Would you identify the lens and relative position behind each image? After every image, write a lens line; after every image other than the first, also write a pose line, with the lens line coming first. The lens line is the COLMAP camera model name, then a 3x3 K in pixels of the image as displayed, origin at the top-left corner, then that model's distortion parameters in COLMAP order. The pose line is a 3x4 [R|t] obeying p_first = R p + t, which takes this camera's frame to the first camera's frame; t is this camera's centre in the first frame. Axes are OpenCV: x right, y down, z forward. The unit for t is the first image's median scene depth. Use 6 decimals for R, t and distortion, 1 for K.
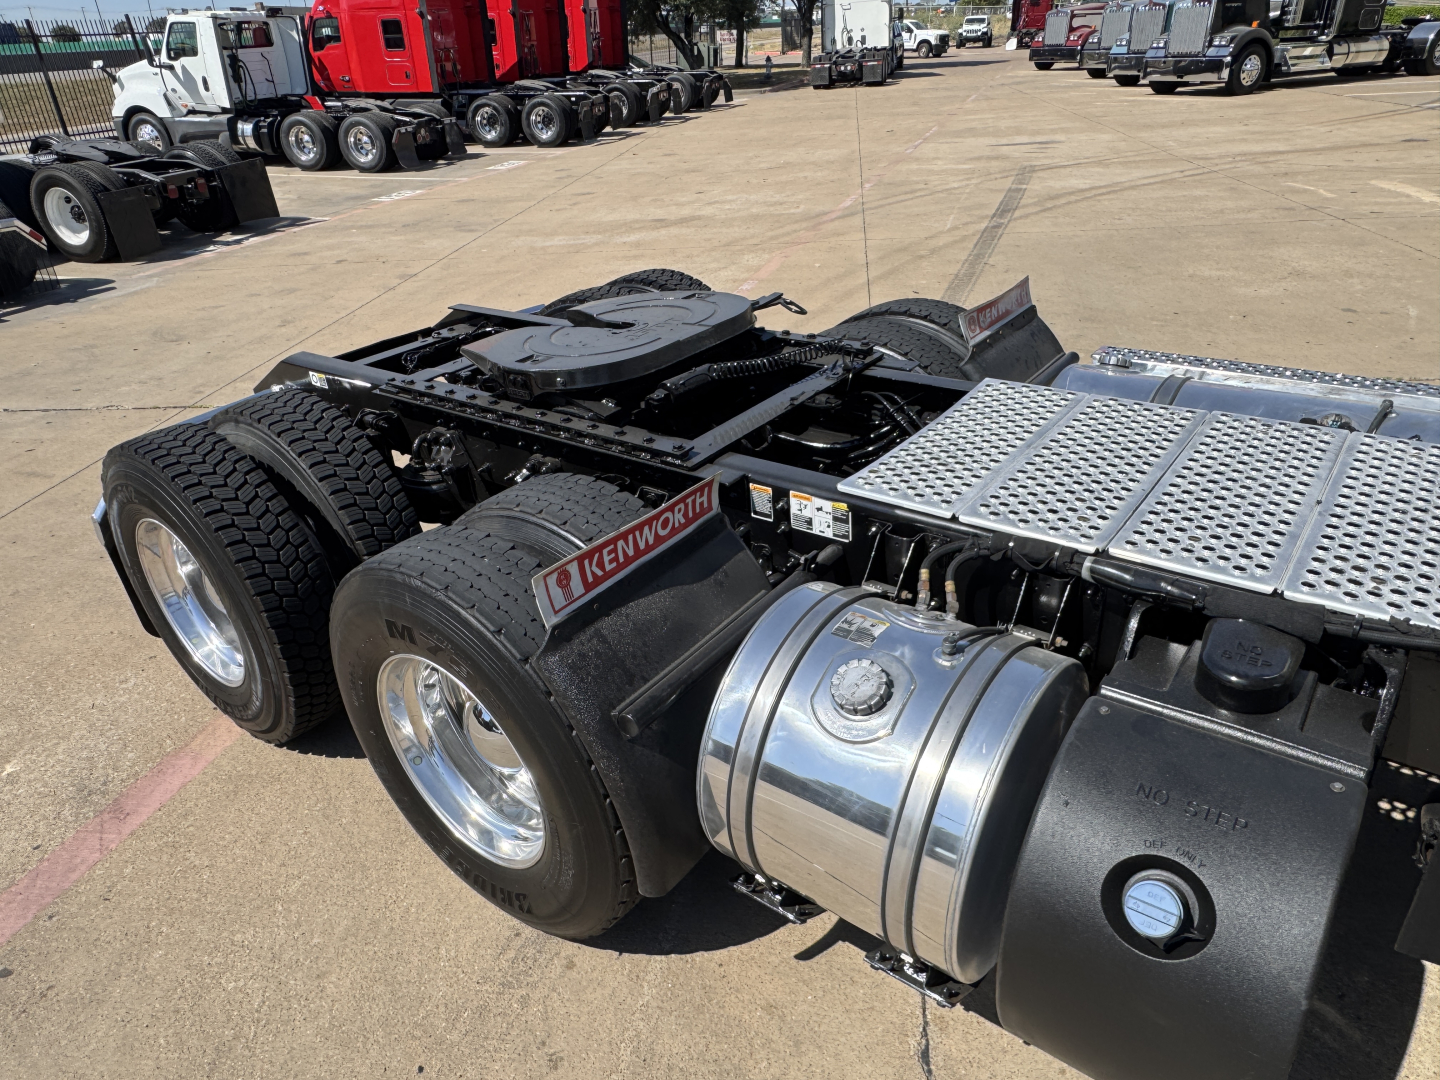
lens RADIAL K [[958.4, 0, 713.1], [0, 958.4, 538.6], [0, 0, 1]] dist [0.004492, -0.000422]
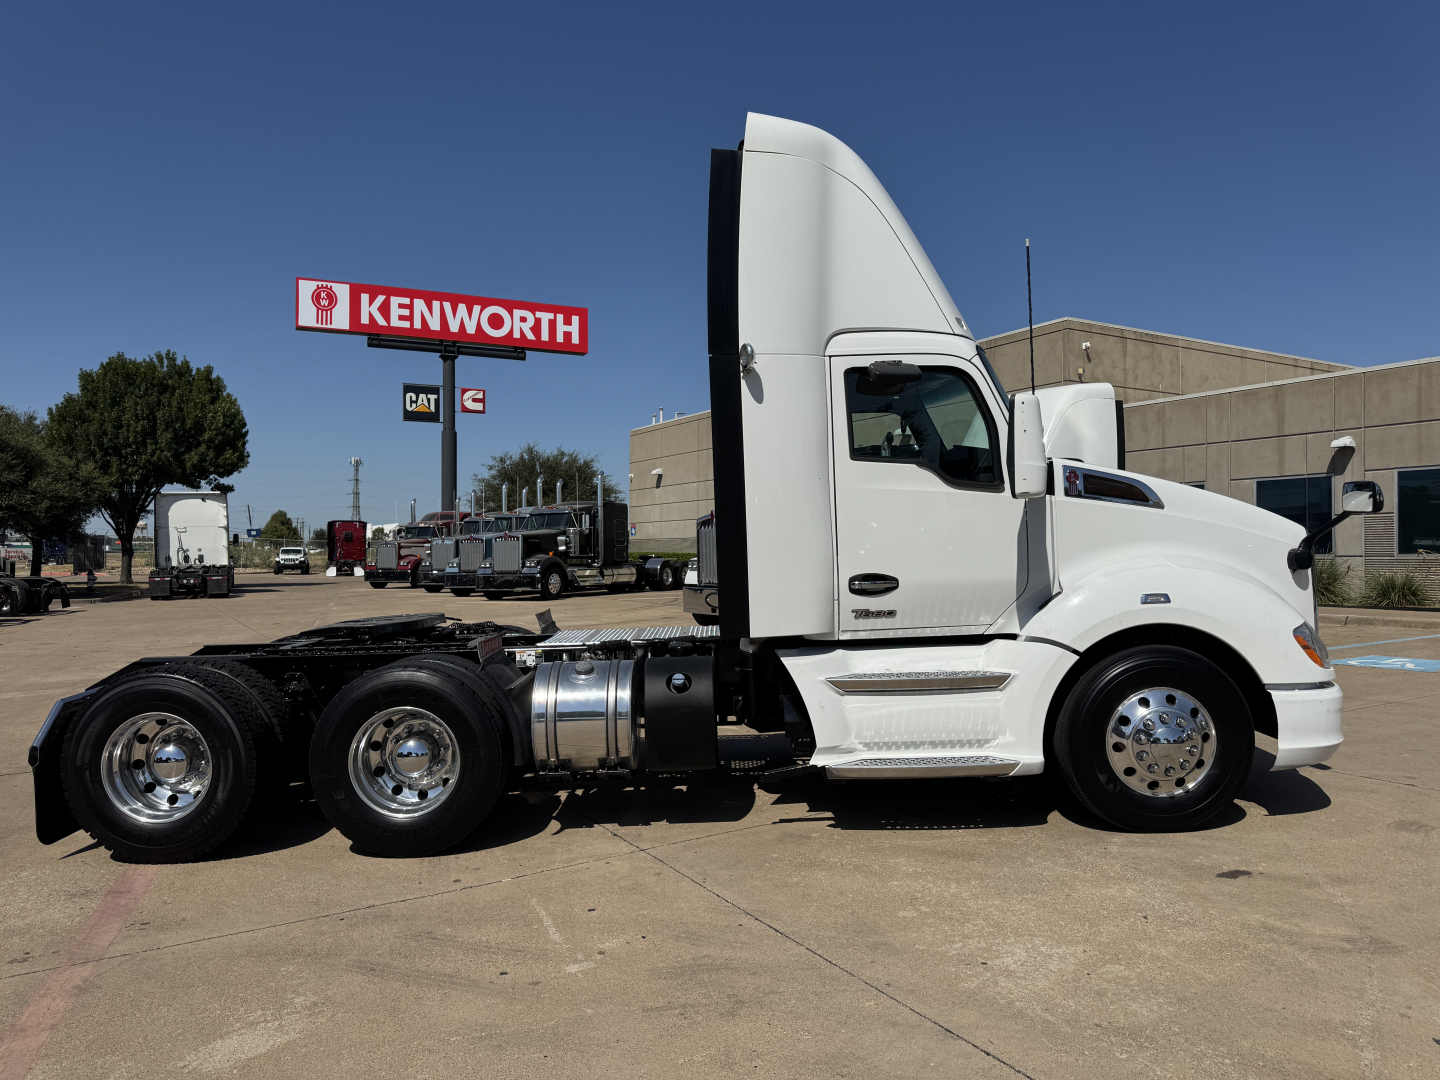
lens RADIAL K [[1031.7, 0, 723.2], [0, 1031.7, 547.1], [0, 0, 1]] dist [0.116673, -0.203258]
pose [[0.793855, 0.043553, 0.606545, -0.125788], [0.257371, 0.879631, -0.400013, 0.101461], [-0.550957, 0.473659, 0.687090, -0.142574]]
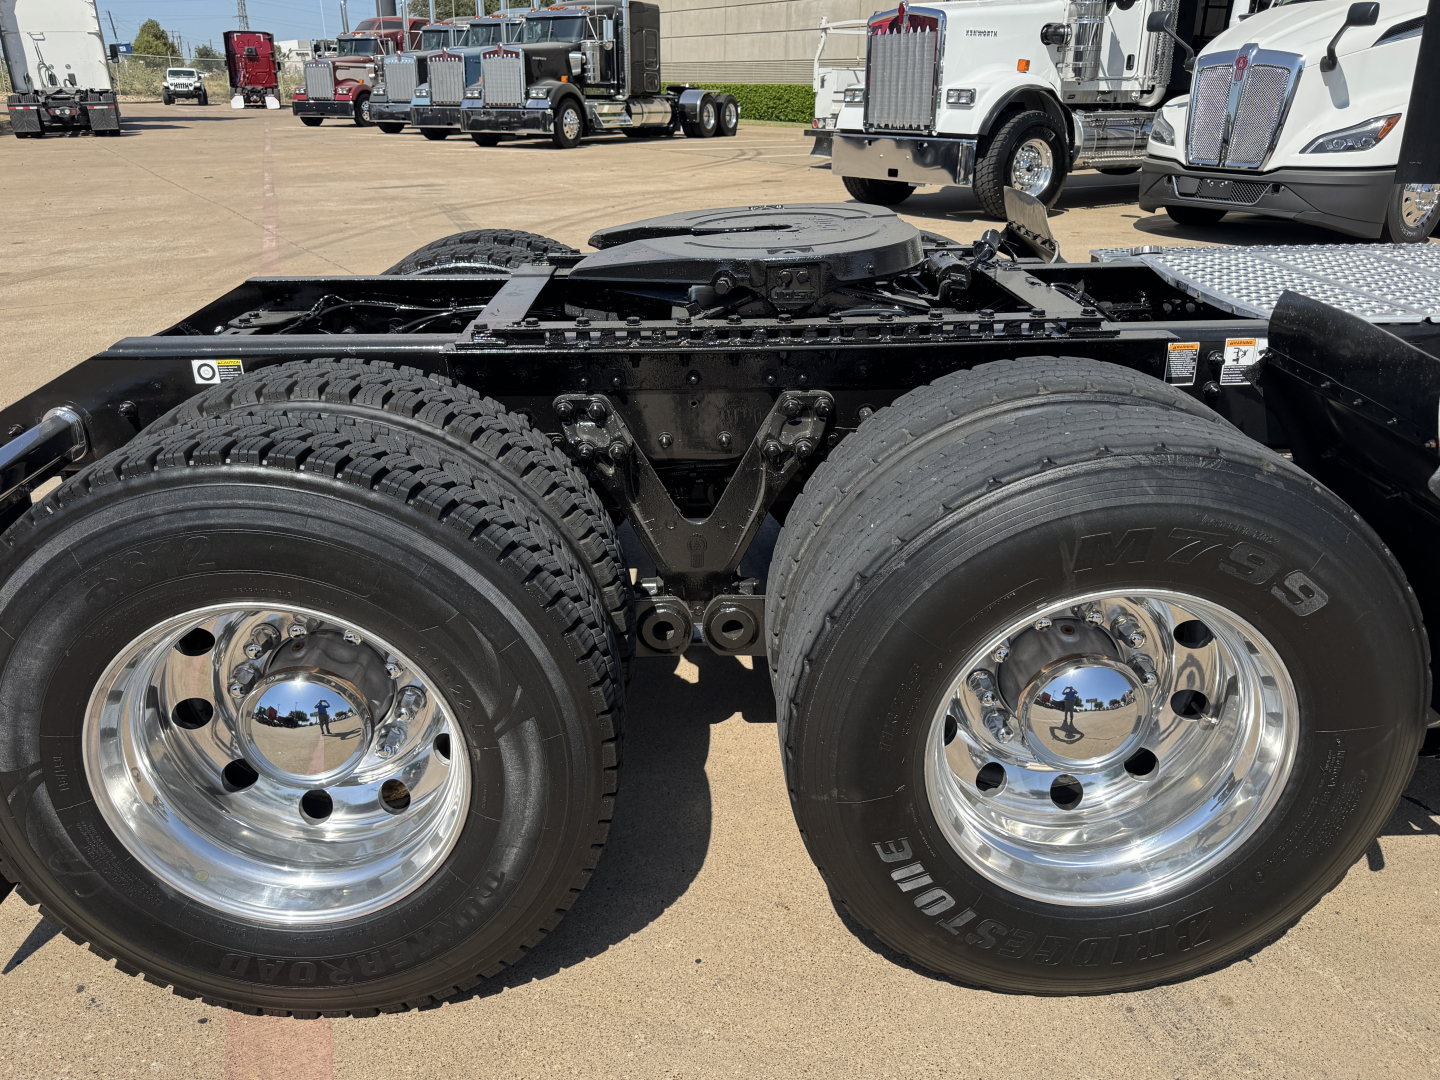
lens RADIAL K [[1136.7, 0, 727.9], [0, 1136.7, 567.8], [0, 0, 1]] dist [0.007159, -0.008811]
pose [[0.772174, -0.197616, 0.603900, -0.099419], [0.256513, 0.966470, -0.011729, 0.005039], [-0.581333, 0.163965, 0.796974, 0.049949]]
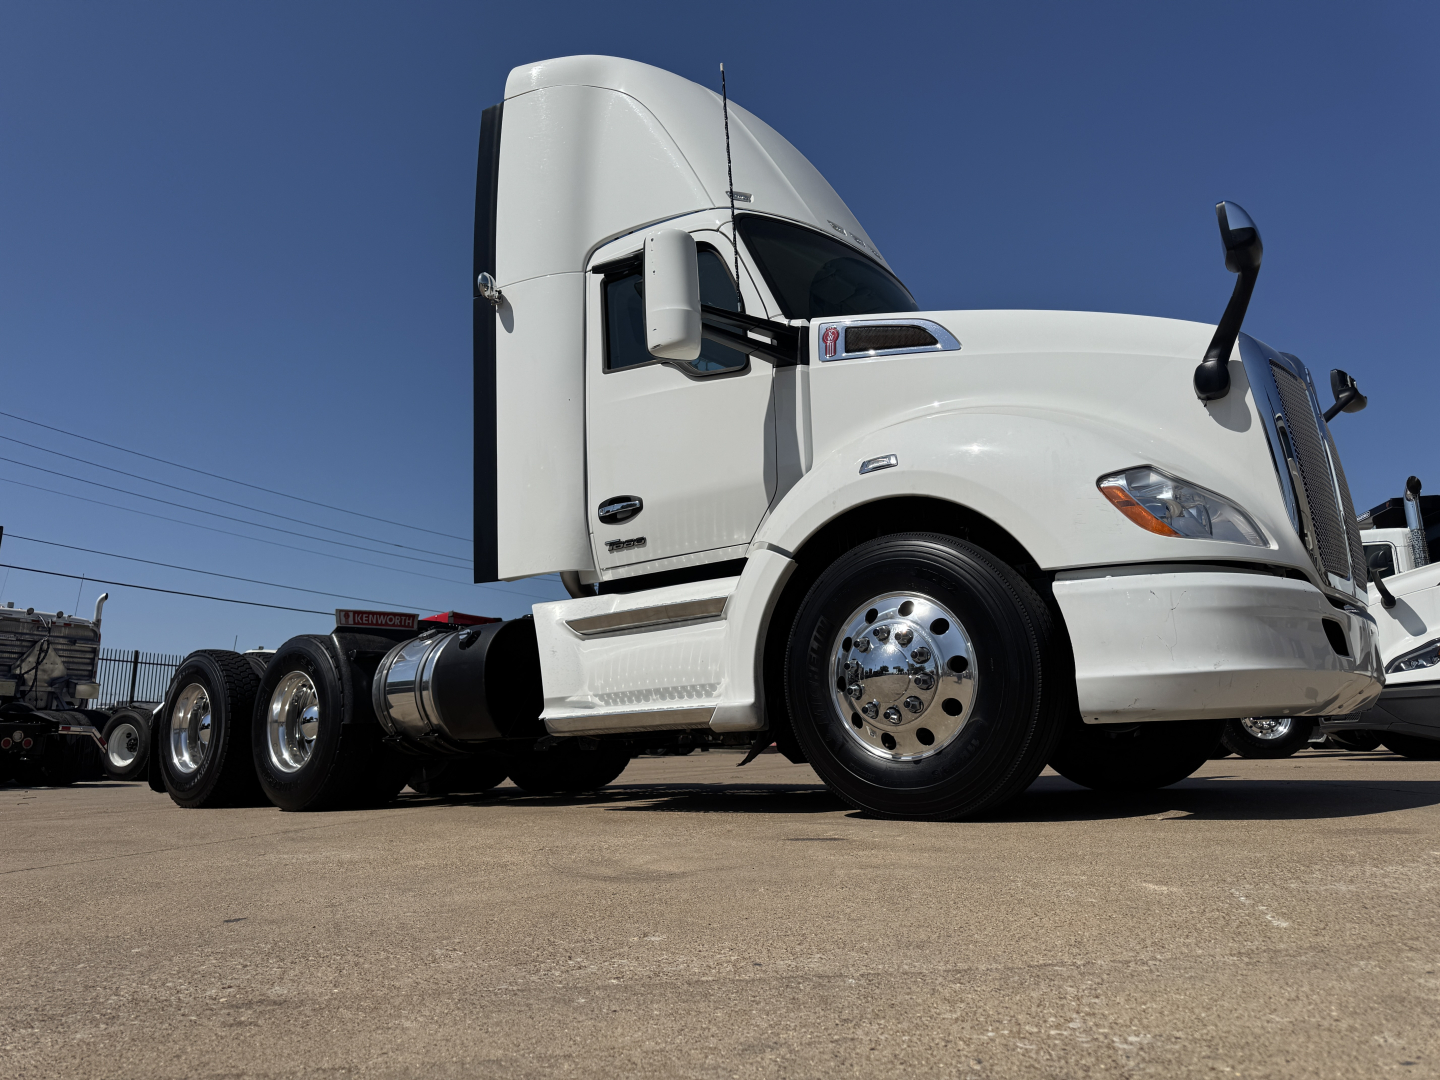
lens RADIAL K [[1031.7, 0, 723.2], [0, 1031.7, 547.1], [0, 0, 1]] dist [0.116673, -0.203258]
pose [[0.998427, 0.031610, -0.046311, 0.099112], [-0.053669, 0.777902, -0.626090, 0.159639], [0.016234, 0.627590, 0.778375, -0.146418]]
